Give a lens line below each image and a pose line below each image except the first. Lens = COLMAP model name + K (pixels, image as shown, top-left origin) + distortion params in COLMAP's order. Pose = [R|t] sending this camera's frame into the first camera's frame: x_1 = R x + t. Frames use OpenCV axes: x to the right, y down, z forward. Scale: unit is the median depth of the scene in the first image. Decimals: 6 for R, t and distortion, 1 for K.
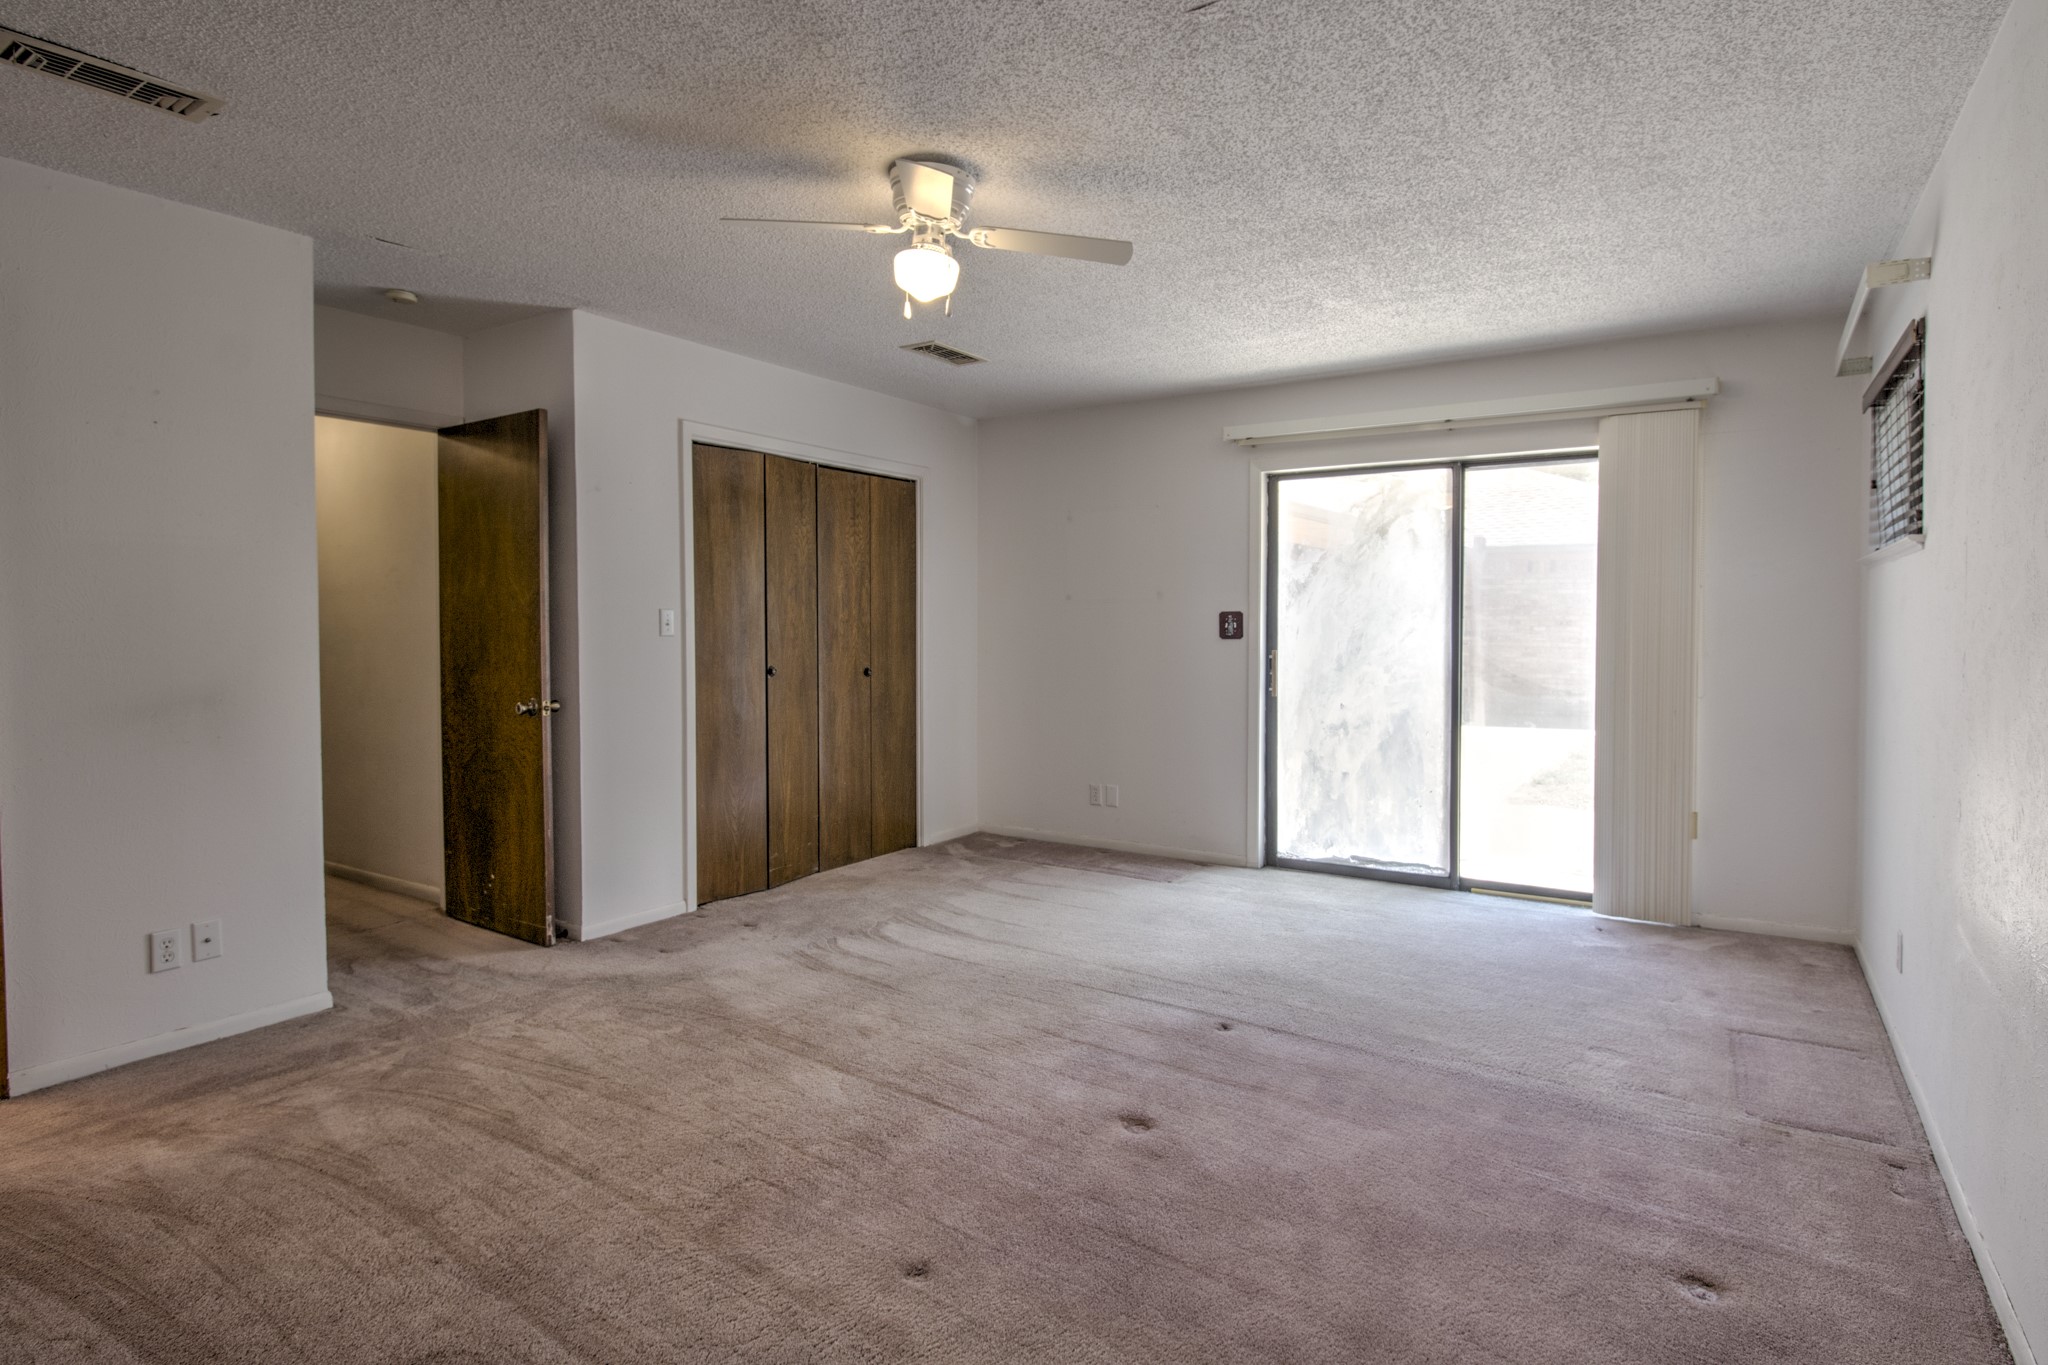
lens RADIAL K [[1040.4, 0, 1017.3], [0, 1040.4, 659.3], [0, 0, 1]] dist [-0.001683, -0.001350]
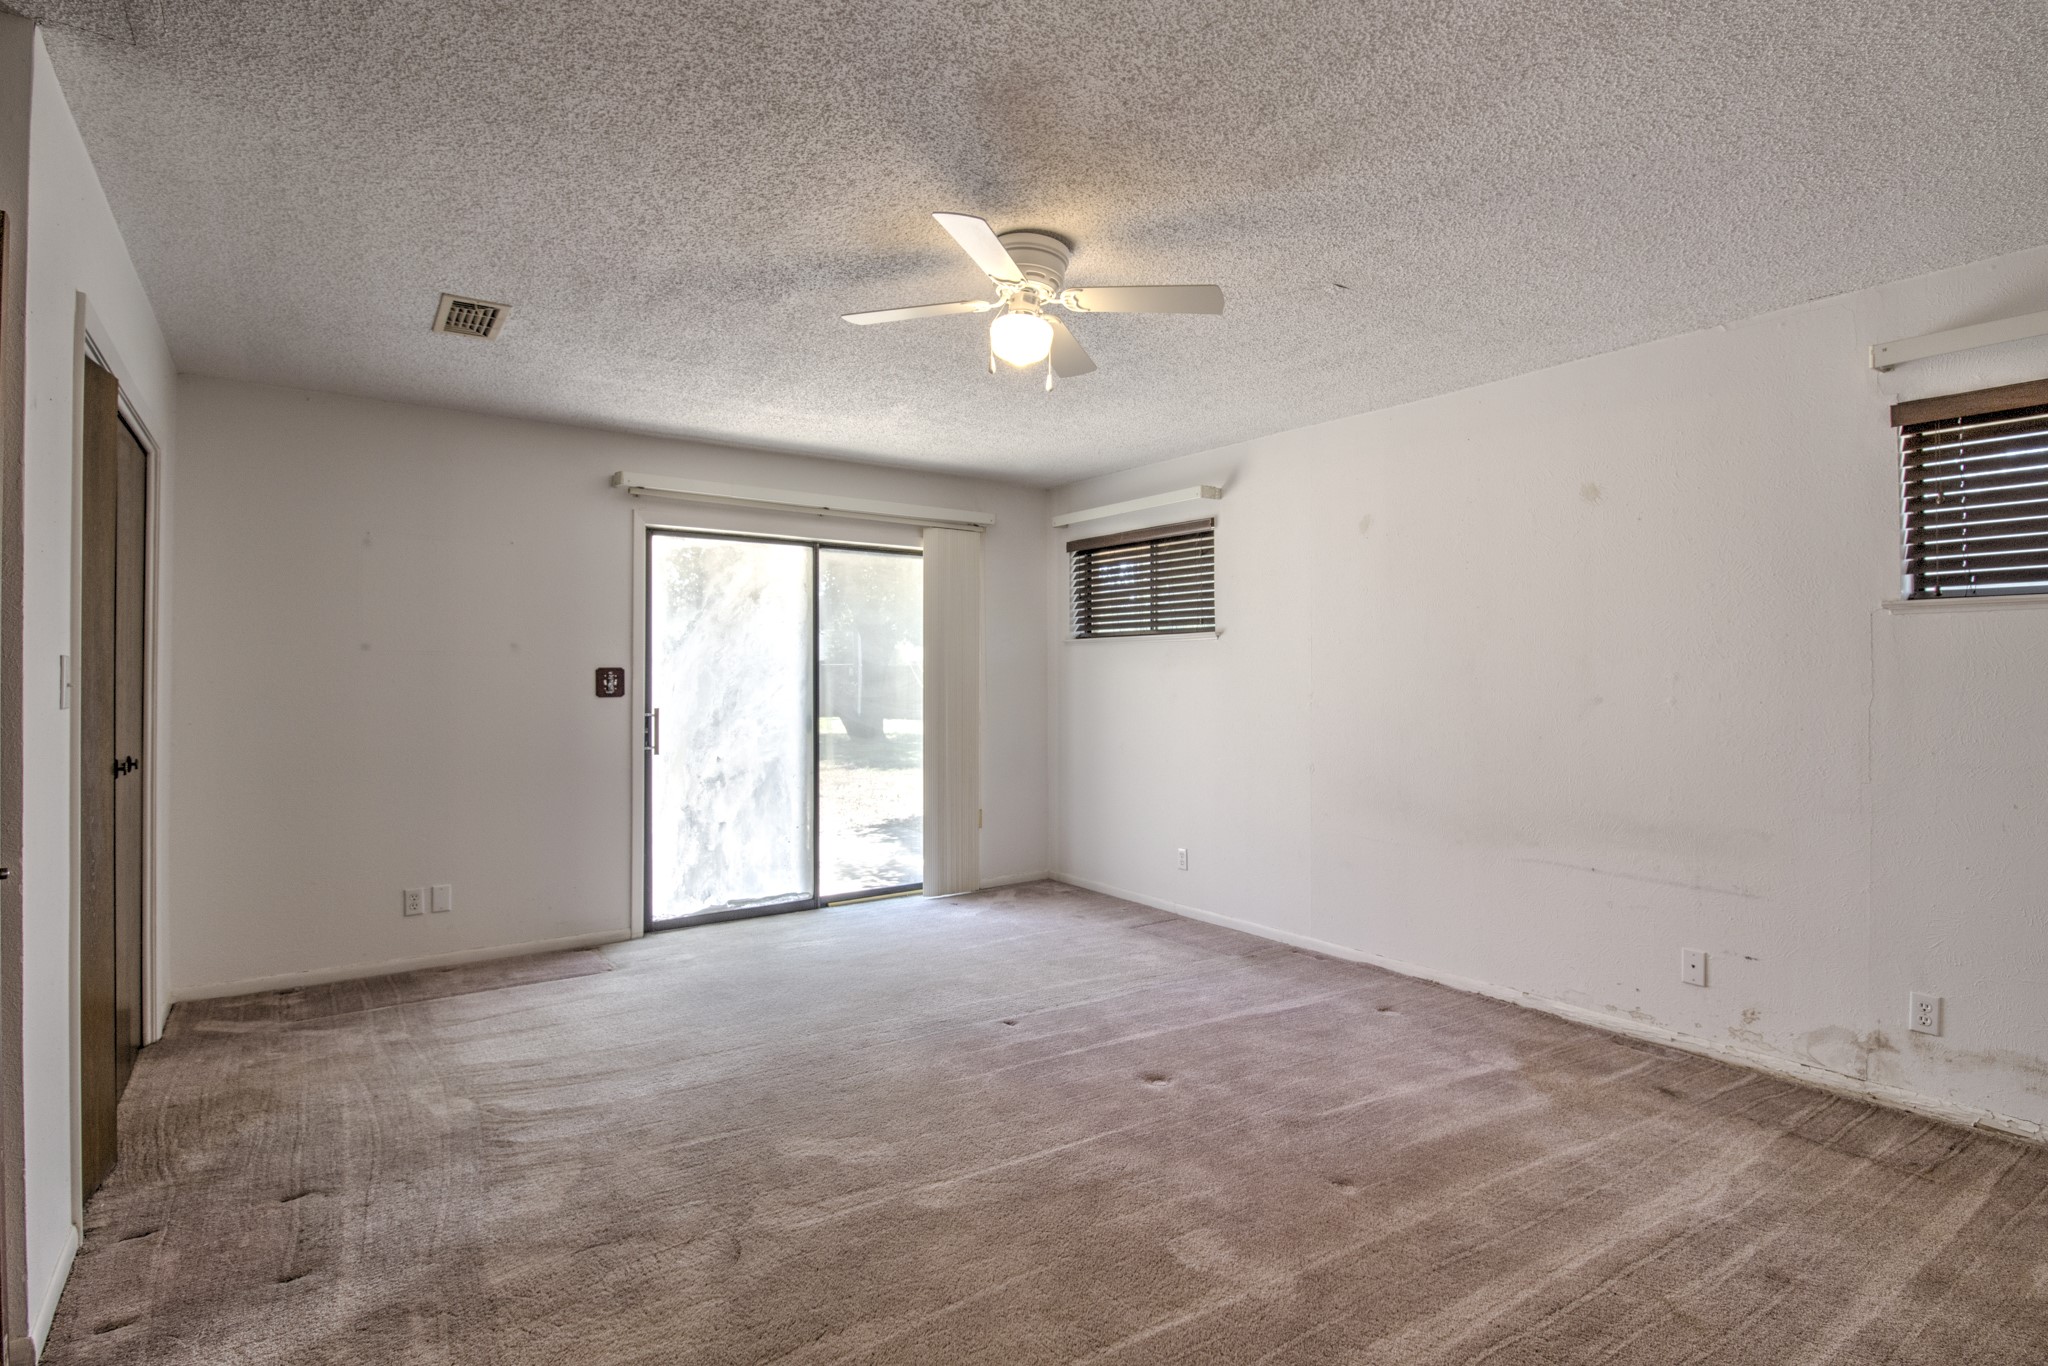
lens RADIAL K [[1040.4, 0, 1016.1], [0, 1040.4, 673.0], [0, 0, 1]] dist [-0.001683, -0.001350]
pose [[0.369955, 0.005046, 0.929036, -0.554619], [0.035762, 0.999167, -0.019668, -0.010205], [-0.928361, 0.040500, 0.369466, 0.338283]]
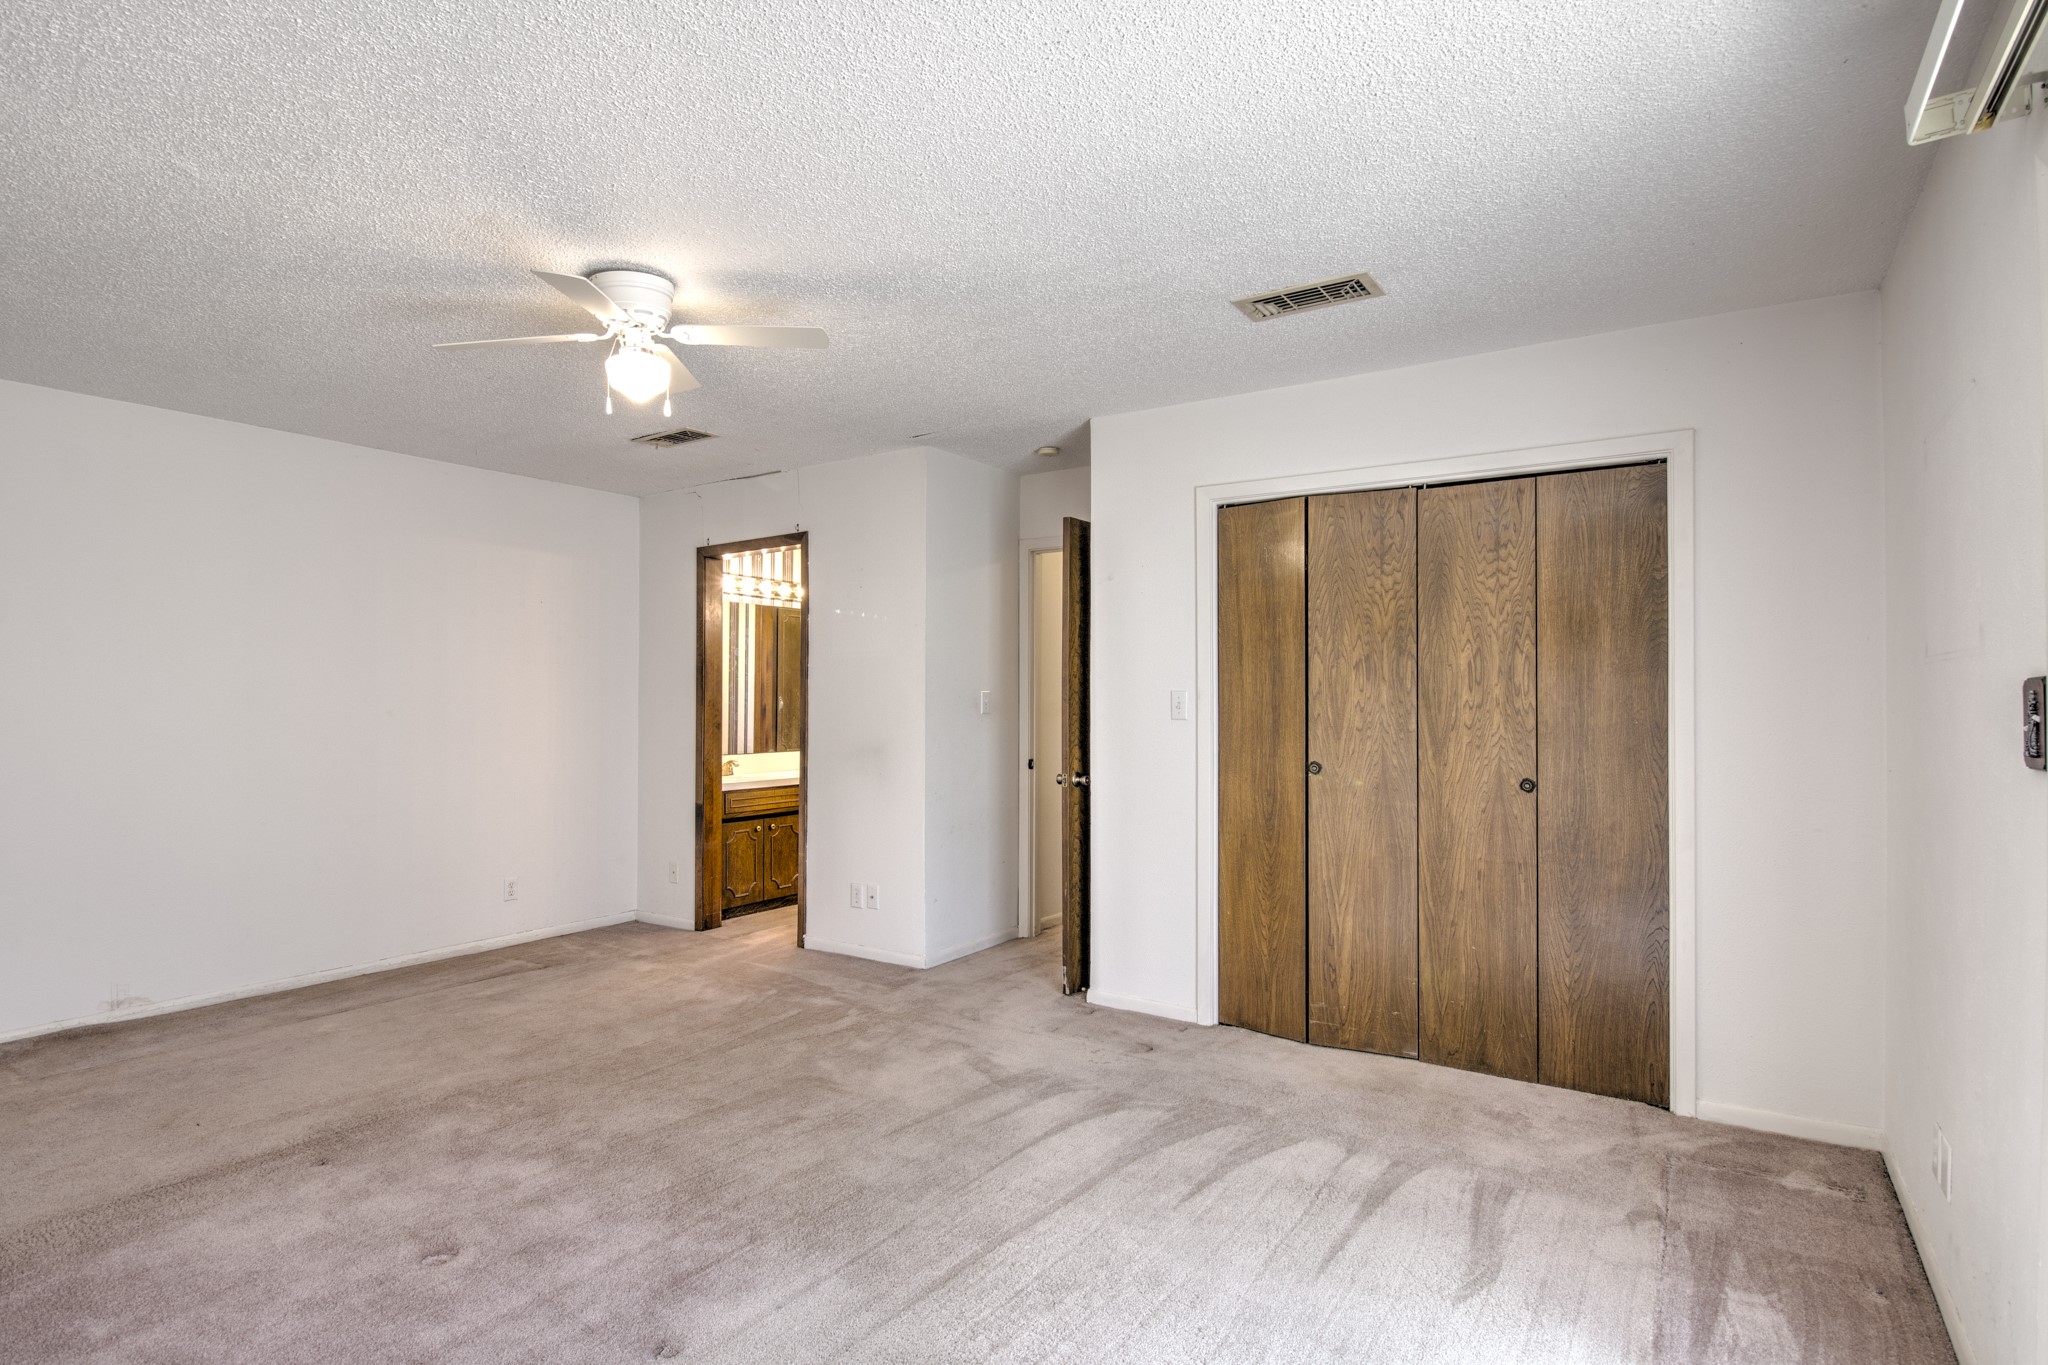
lens RADIAL K [[1040.4, 0, 1040.8], [0, 1040.4, 684.4], [0, 0, 1]] dist [-0.001683, -0.001350]
pose [[0.015761, -0.007557, -0.999847, 0.534593], [-0.032676, 0.999433, -0.008069, -0.037753], [0.999342, 0.032798, 0.015505, 0.754254]]
